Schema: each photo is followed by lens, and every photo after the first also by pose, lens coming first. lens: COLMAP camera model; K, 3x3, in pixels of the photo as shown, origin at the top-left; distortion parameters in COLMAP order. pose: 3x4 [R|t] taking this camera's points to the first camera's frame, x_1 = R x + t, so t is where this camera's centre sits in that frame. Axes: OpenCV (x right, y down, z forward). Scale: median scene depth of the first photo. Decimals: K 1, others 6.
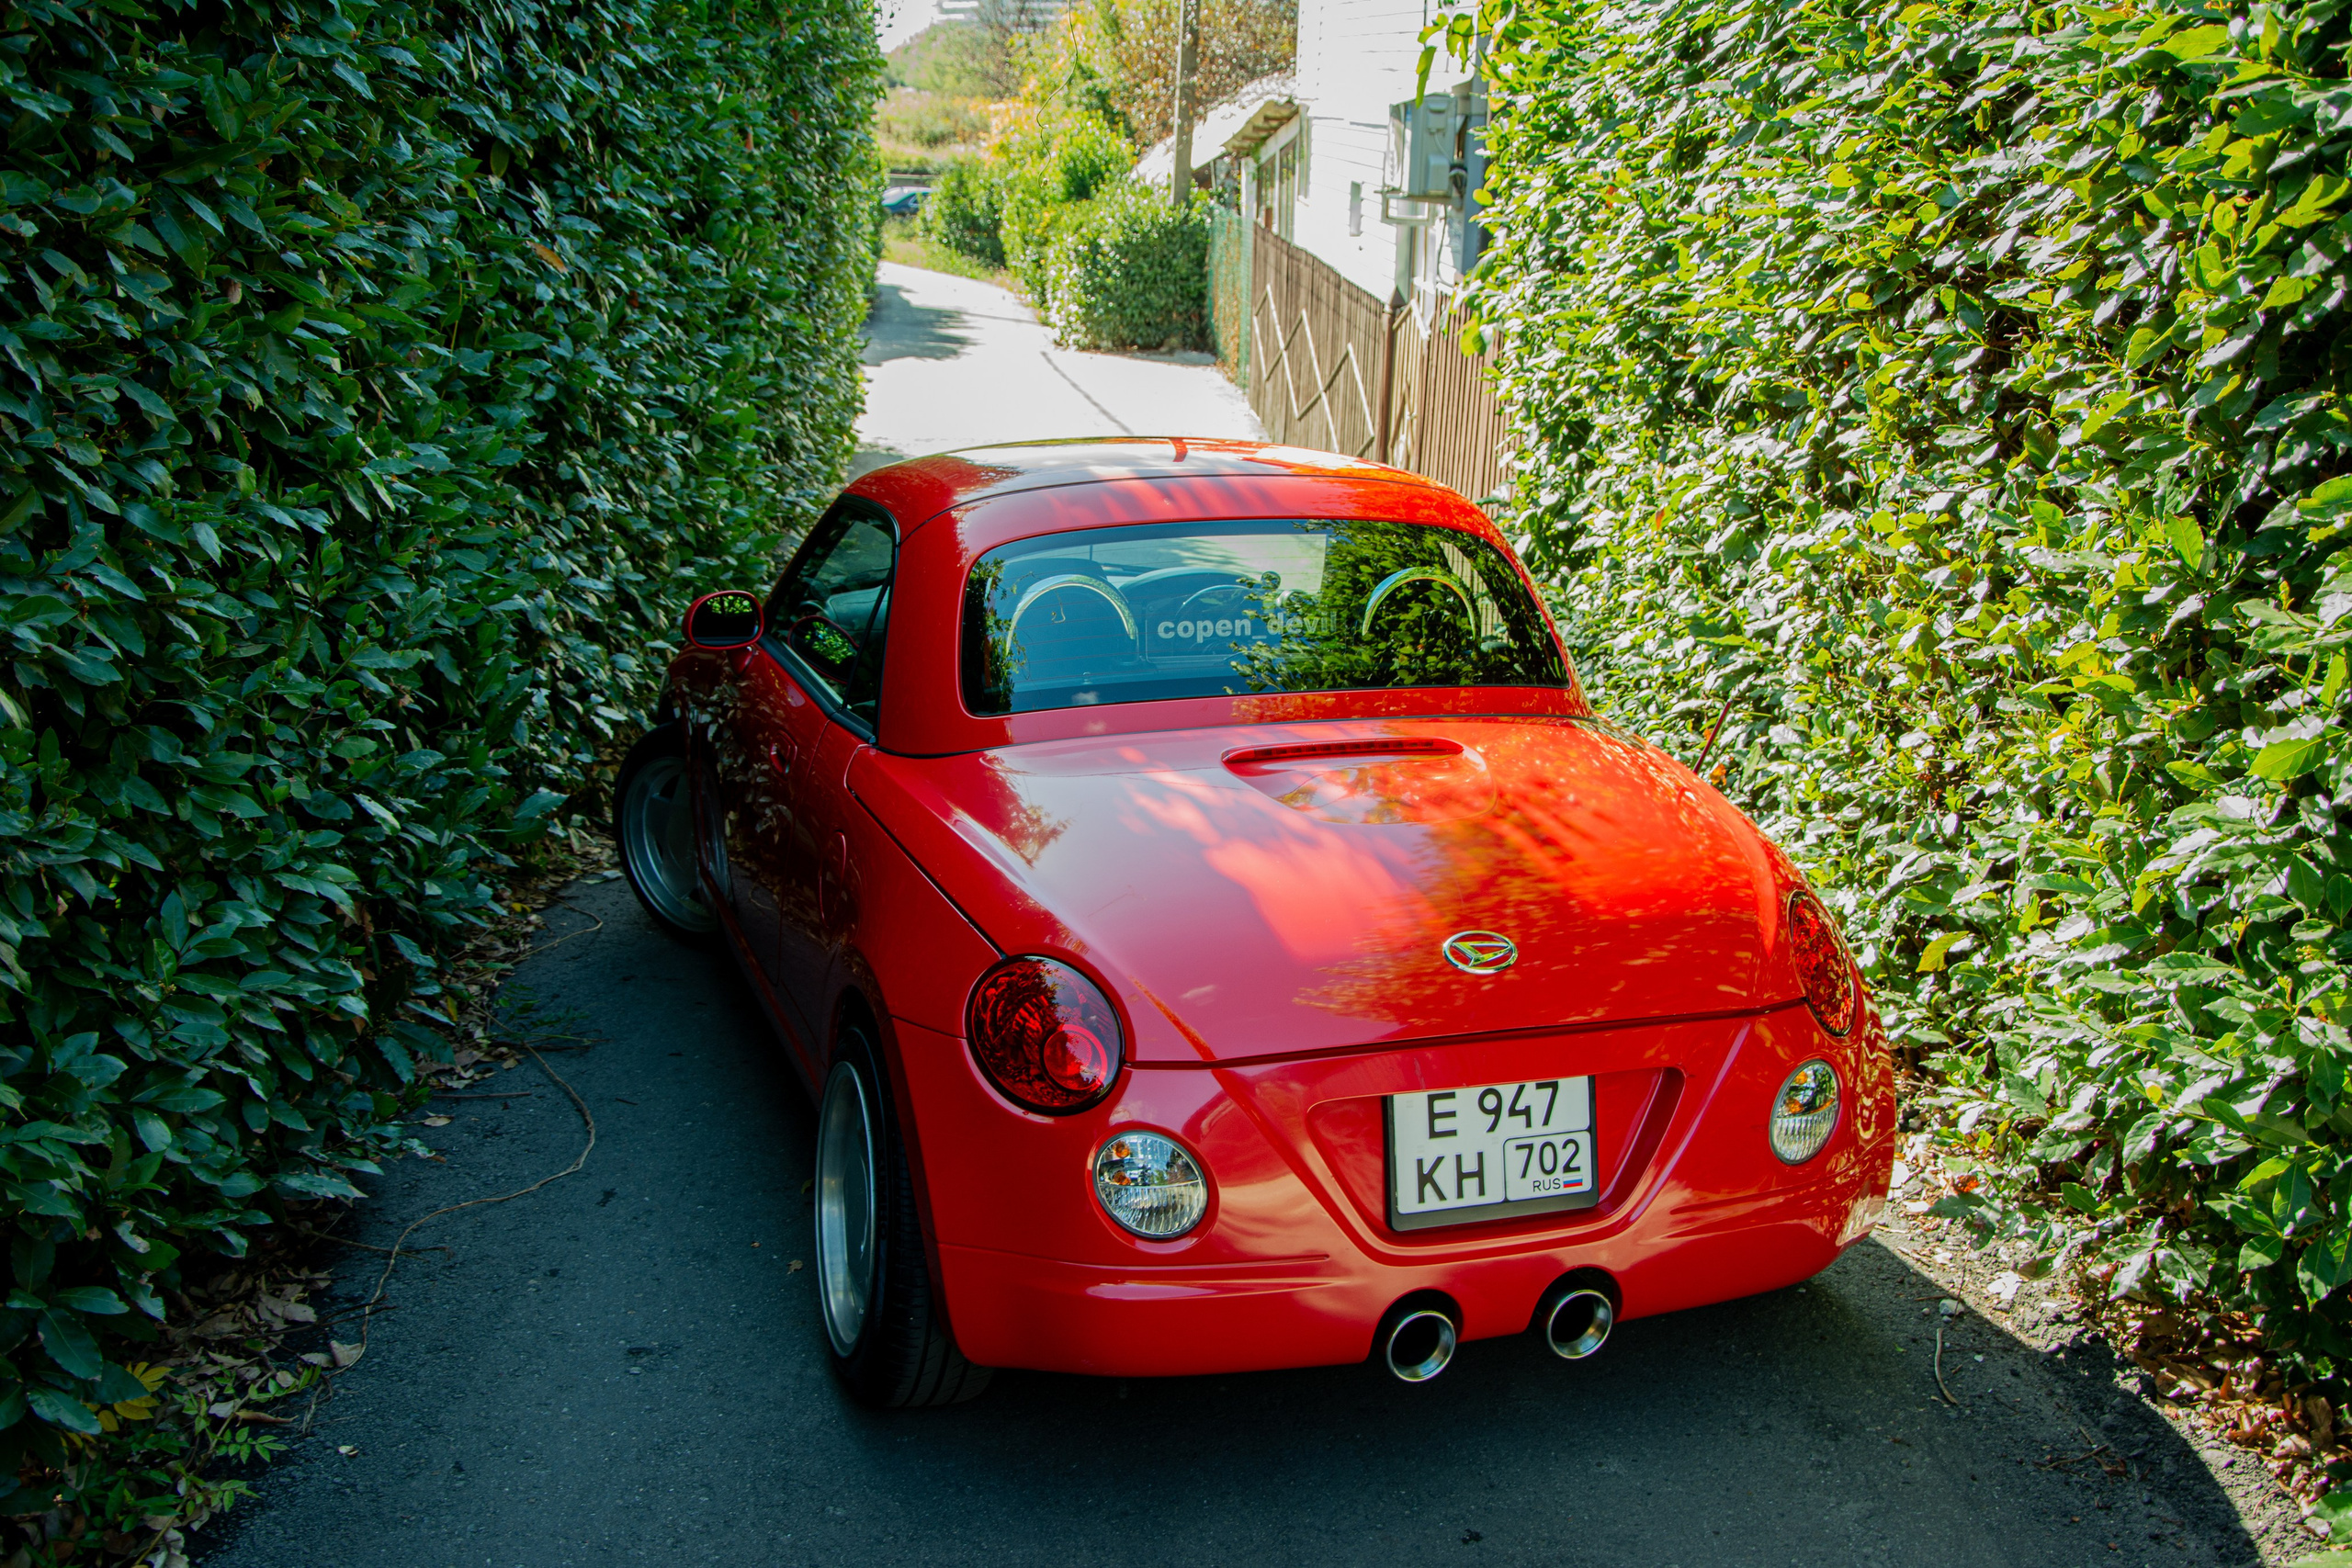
lens RADIAL K [[2271.5, 0, 1195.5], [0, 2271.5, 782.5], [0, 0, 1]] dist [-0.022256, 0.012746]
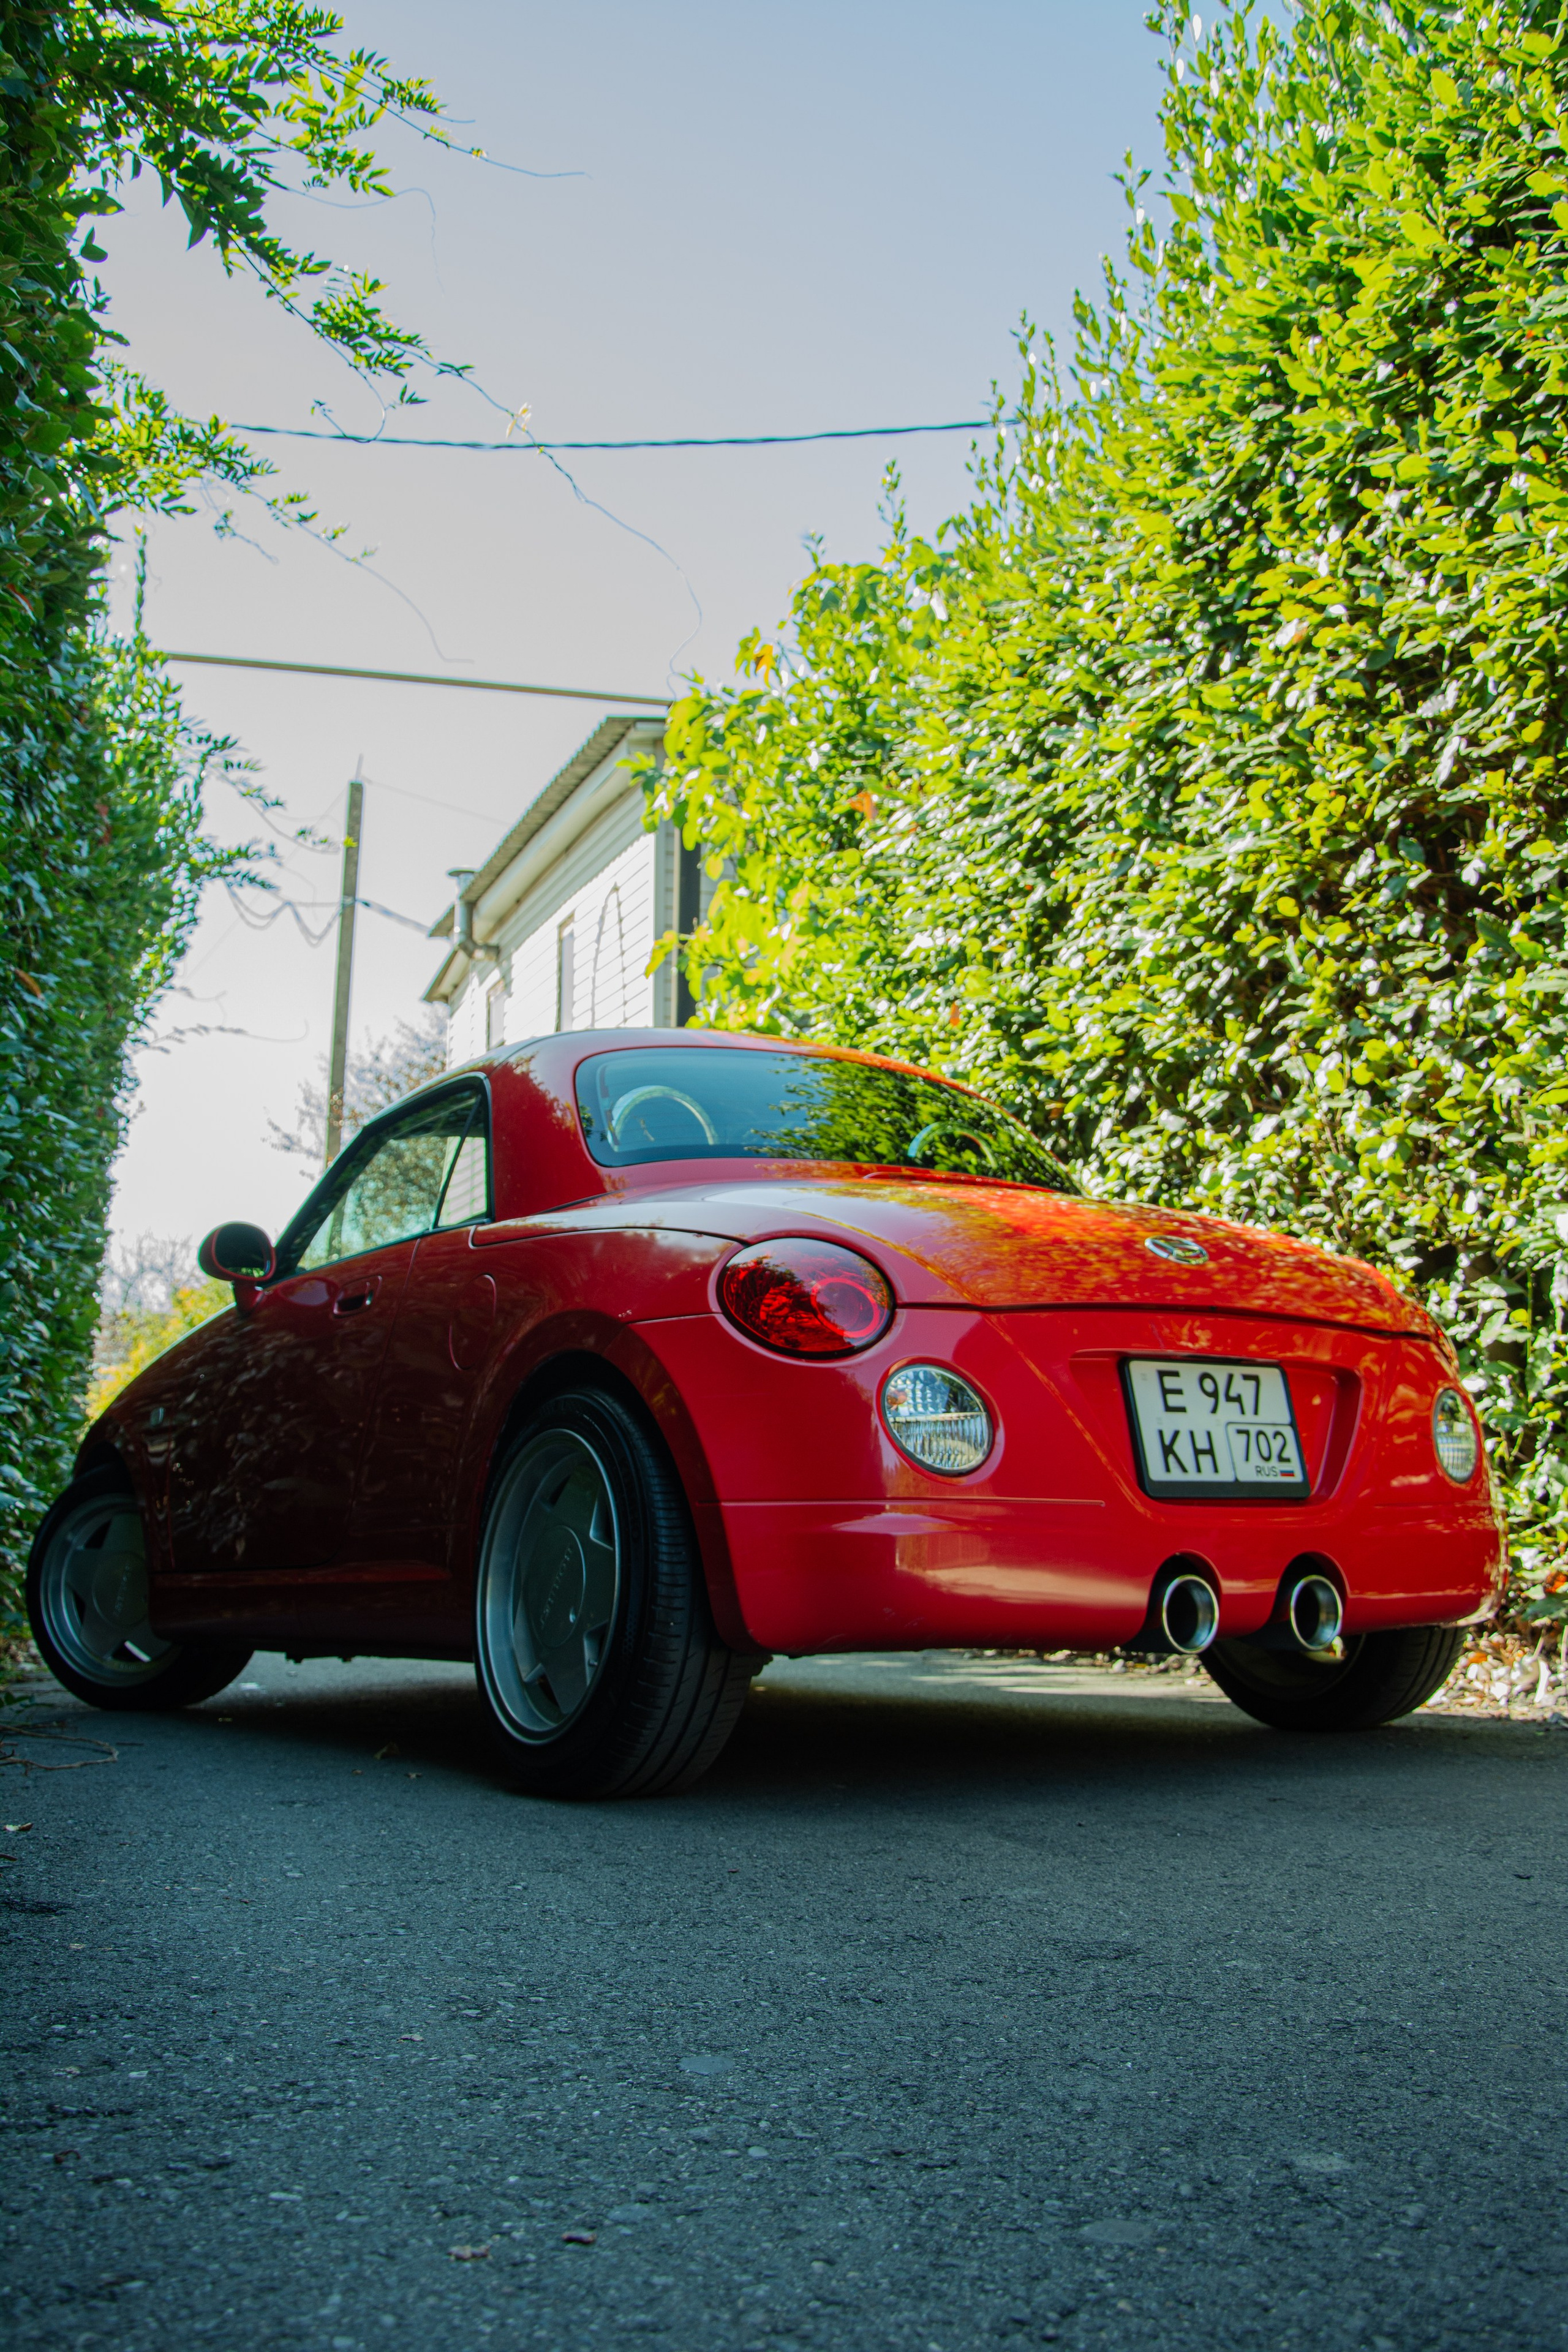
lens RADIAL K [[2141.2, 0, 784.0], [0, 2141.2, 1176.0], [0, 0, 1]] dist [-0.083169, 0.131229]
pose [[0.971386, 0.004336, 0.237468, -0.284114], [0.088795, 0.920700, -0.380035, 0.398371], [-0.220285, 0.390247, 0.893970, 0.135432]]
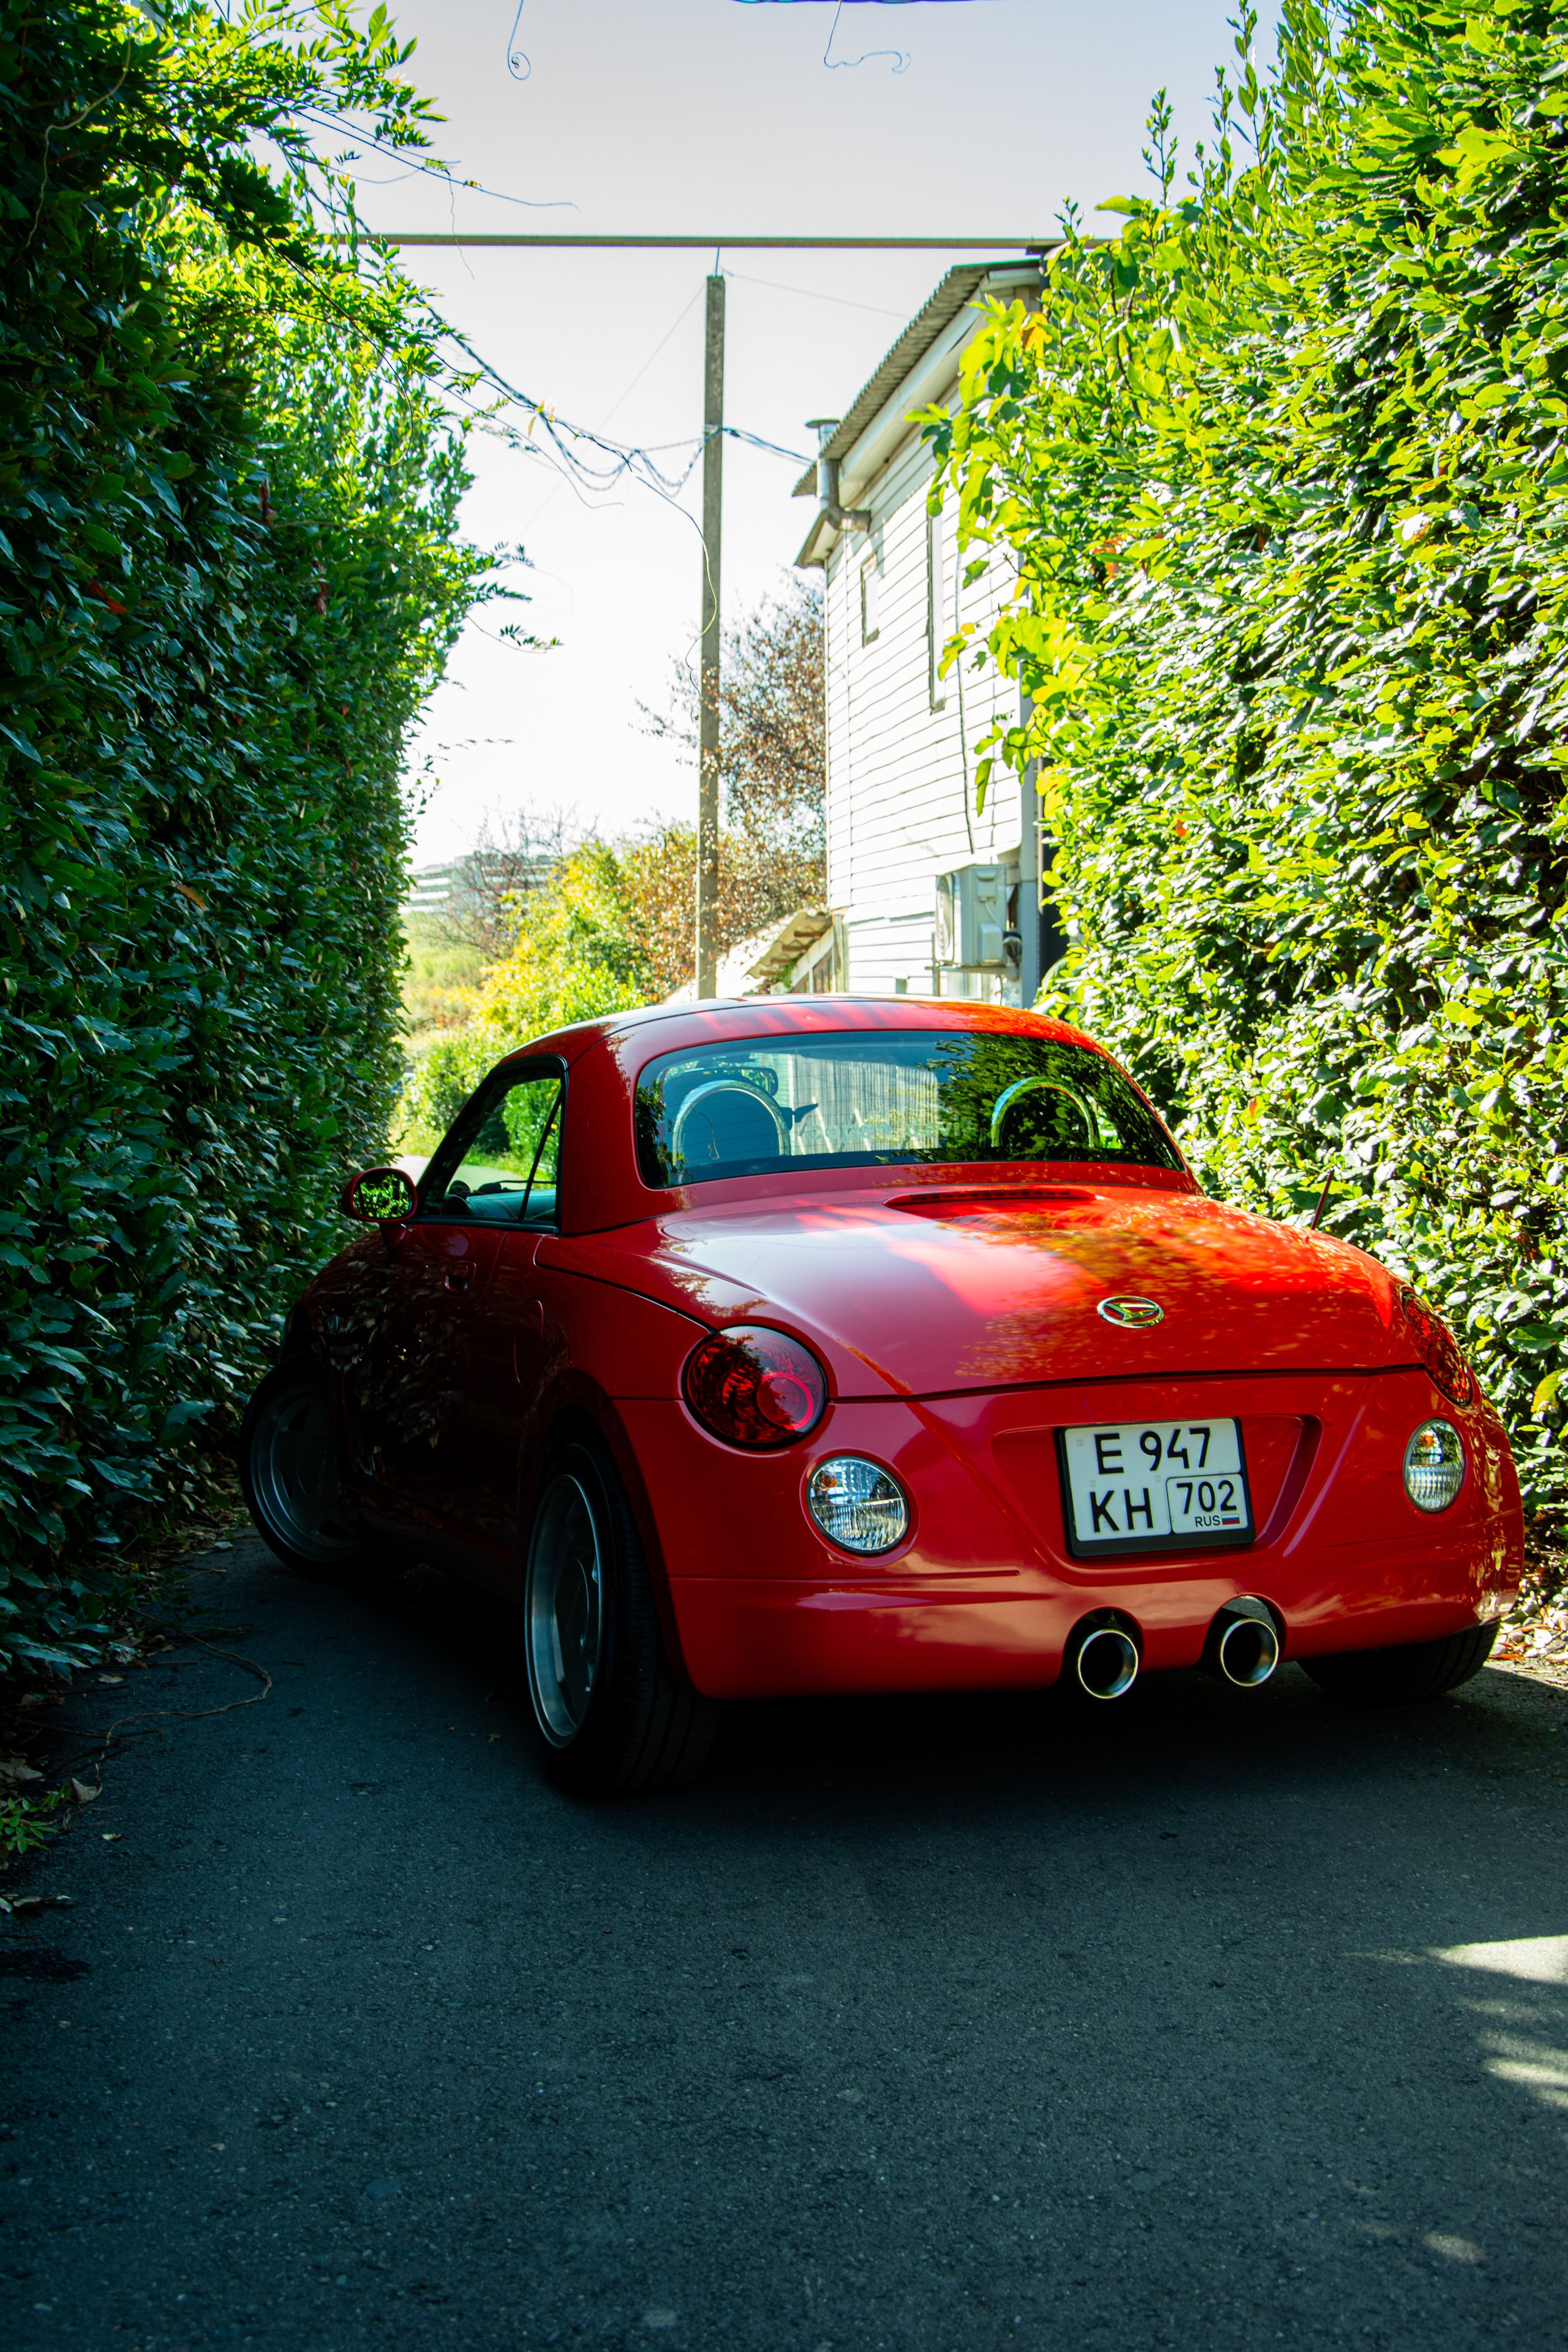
lens RADIAL K [[2620.7, 0, 784.0], [0, 2620.7, 1176.0], [0, 0, 1]] dist [-0.009132, 0.270845]
pose [[0.998457, -0.047014, 0.029535, -0.081107], [0.052271, 0.975306, -0.214581, 0.275291], [-0.018718, 0.215794, 0.976260, -0.280797]]
